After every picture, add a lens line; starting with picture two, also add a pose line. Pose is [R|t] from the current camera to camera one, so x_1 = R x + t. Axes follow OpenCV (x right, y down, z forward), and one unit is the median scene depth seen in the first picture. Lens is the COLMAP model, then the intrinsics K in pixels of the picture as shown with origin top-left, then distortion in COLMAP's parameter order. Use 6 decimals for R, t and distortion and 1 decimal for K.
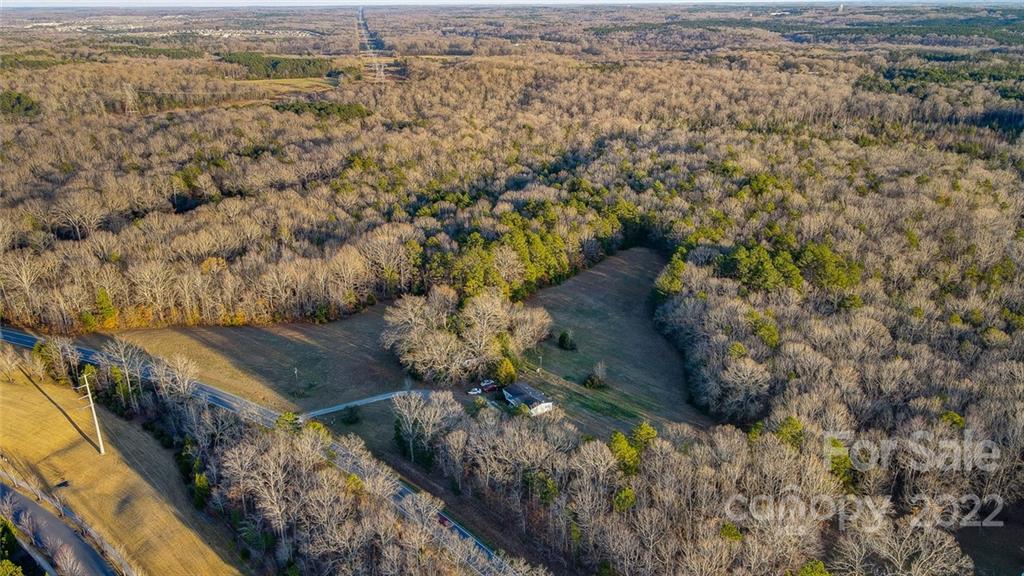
lens RADIAL K [[738.0, 0, 514.5], [0, 738.0, 287.6], [0, 0, 1]] dist [0.015154, 0.015316]
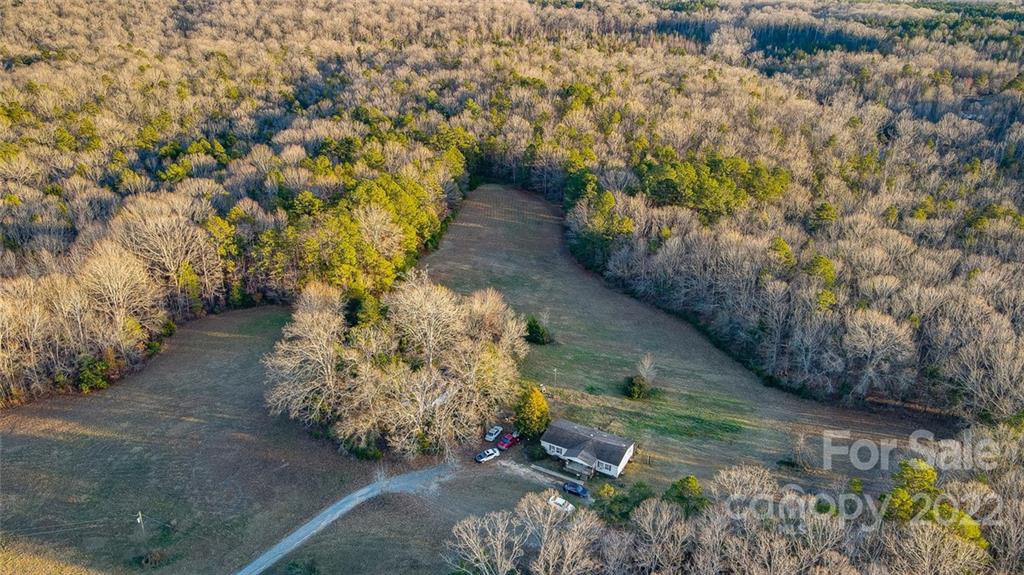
lens RADIAL K [[738.0, 0, 512.3], [0, 738.0, 289.1], [0, 0, 1]] dist [0.015154, 0.015316]
pose [[0.888119, -0.186819, 0.419933, -0.181524], [0.151968, 0.981636, 0.115310, -0.037181], [-0.433764, -0.038593, 0.900200, 0.330554]]
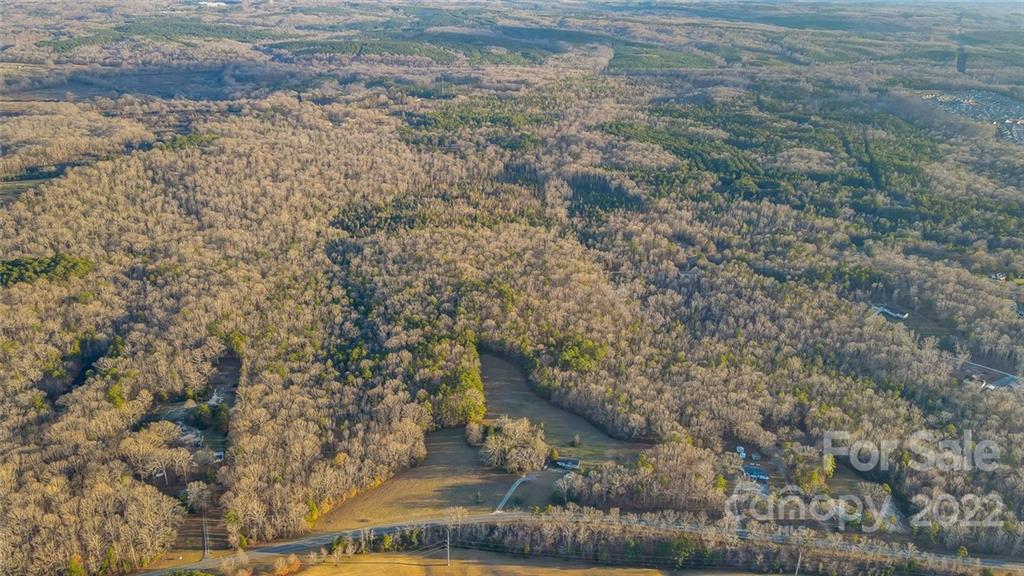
lens RADIAL K [[738.0, 0, 512.1], [0, 738.0, 288.0], [0, 0, 1]] dist [0.015154, 0.015316]
pose [[0.743640, -0.247156, 0.621220, -0.980733], [0.211715, 0.968397, 0.131846, -0.500010], [-0.634174, 0.033475, 0.772465, -0.491353]]
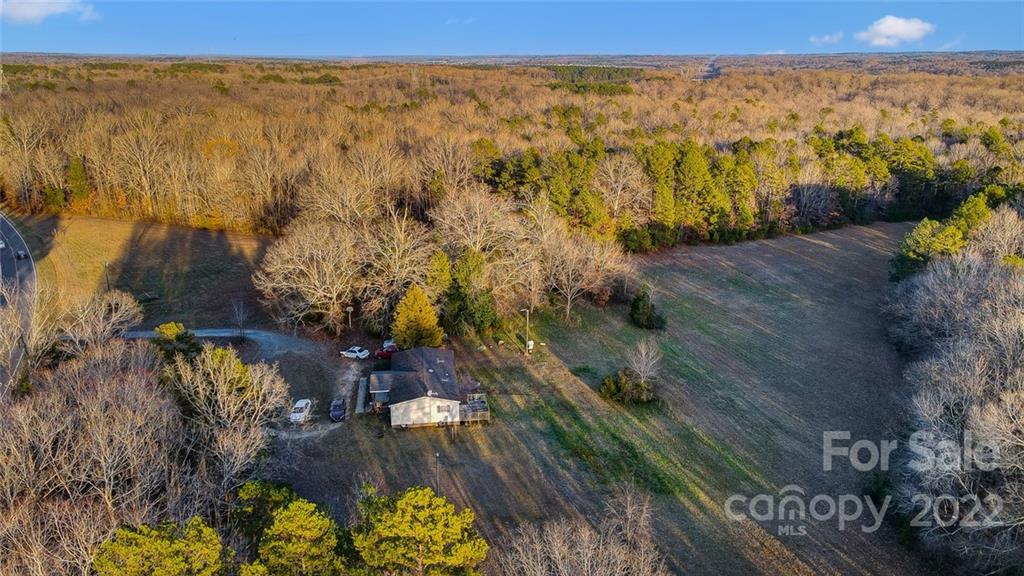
lens RADIAL K [[738.0, 0, 512.4], [0, 738.0, 285.9], [0, 0, 1]] dist [0.015154, 0.015316]
pose [[0.898332, 0.136947, -0.417426, 0.152400], [-0.162867, 0.986281, -0.026928, 0.067958], [0.408012, 0.092175, 0.908312, 0.437796]]
